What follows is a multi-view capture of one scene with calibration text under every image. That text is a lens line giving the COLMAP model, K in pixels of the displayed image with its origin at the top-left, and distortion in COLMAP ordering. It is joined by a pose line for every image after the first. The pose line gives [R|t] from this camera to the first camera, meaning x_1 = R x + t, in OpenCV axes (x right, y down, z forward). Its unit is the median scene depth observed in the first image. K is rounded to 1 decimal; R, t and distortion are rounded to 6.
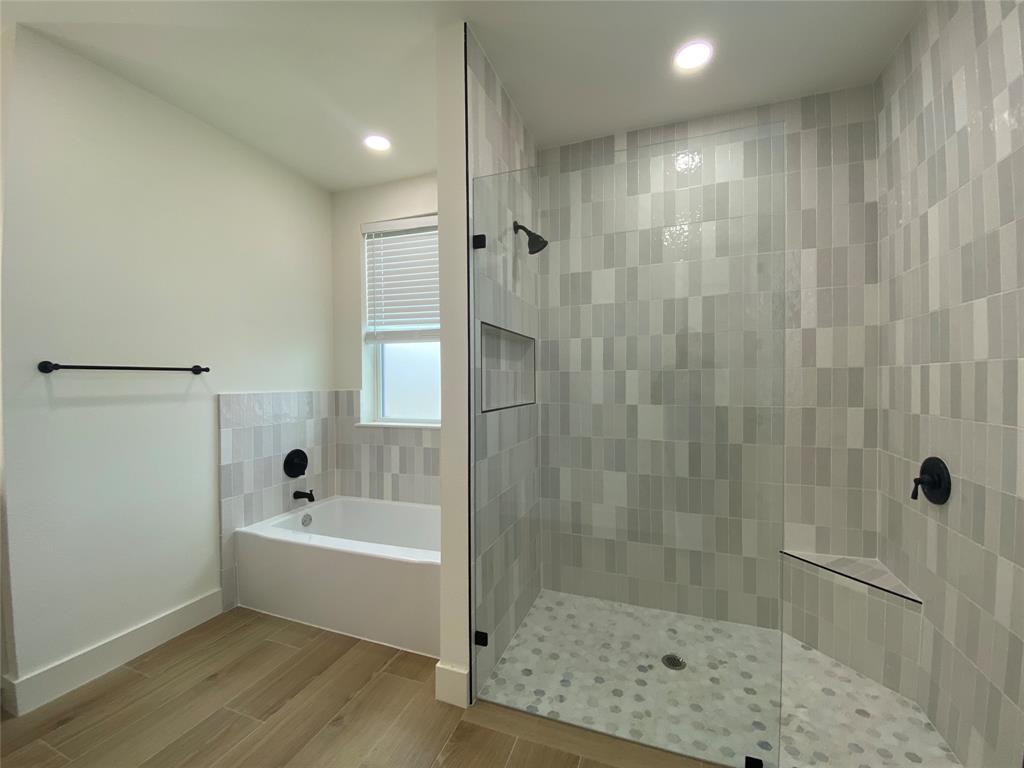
lens RADIAL K [[415.9, 0, 512.0], [0, 415.9, 384.0], [0, 0, 1]] dist [0.032828, -0.026301]
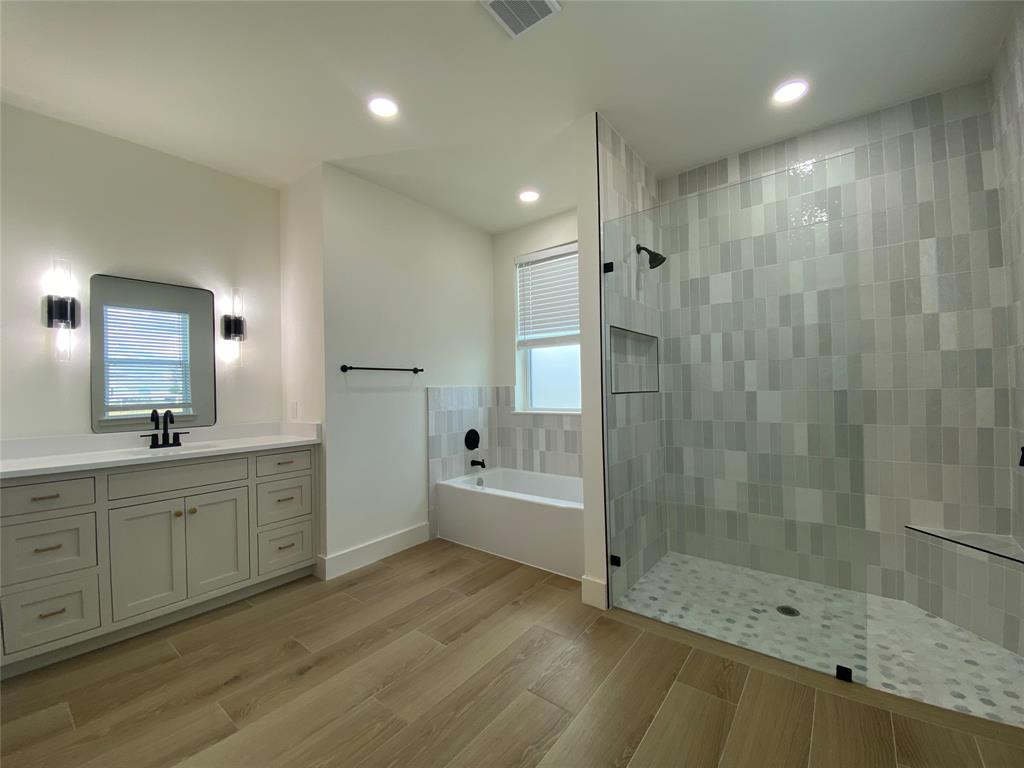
lens RADIAL K [[414.5, 0, 512.0], [0, 414.5, 384.0], [0, 0, 1]] dist [0.026102, -0.021610]
pose [[0.951681, -0.017326, -0.306599, 0.022150], [0.012478, 0.999764, -0.017765, 0.042827], [0.306835, 0.013081, 0.951673, -0.274463]]
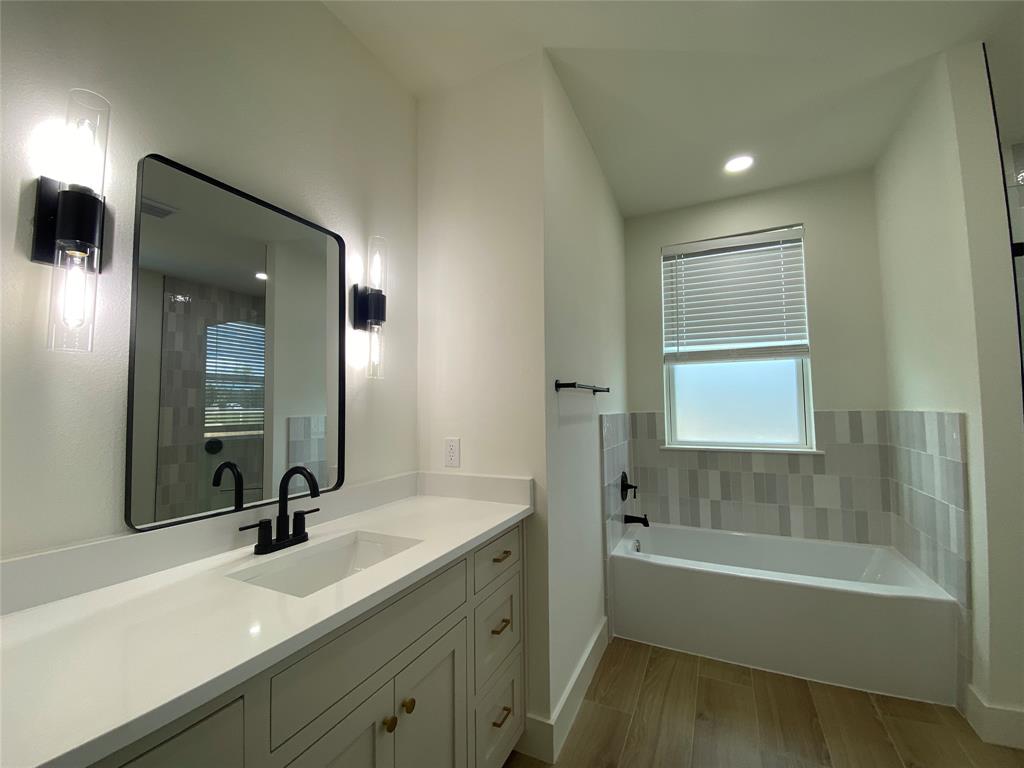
lens RADIAL K [[415.9, 0, 512.0], [0, 415.9, 384.0], [0, 0, 1]] dist [0.032828, -0.026301]
pose [[0.995017, -0.009194, -0.099283, -0.809973], [0.002818, 0.997935, -0.064173, 0.014687], [0.099668, 0.063574, 0.992988, -0.015048]]
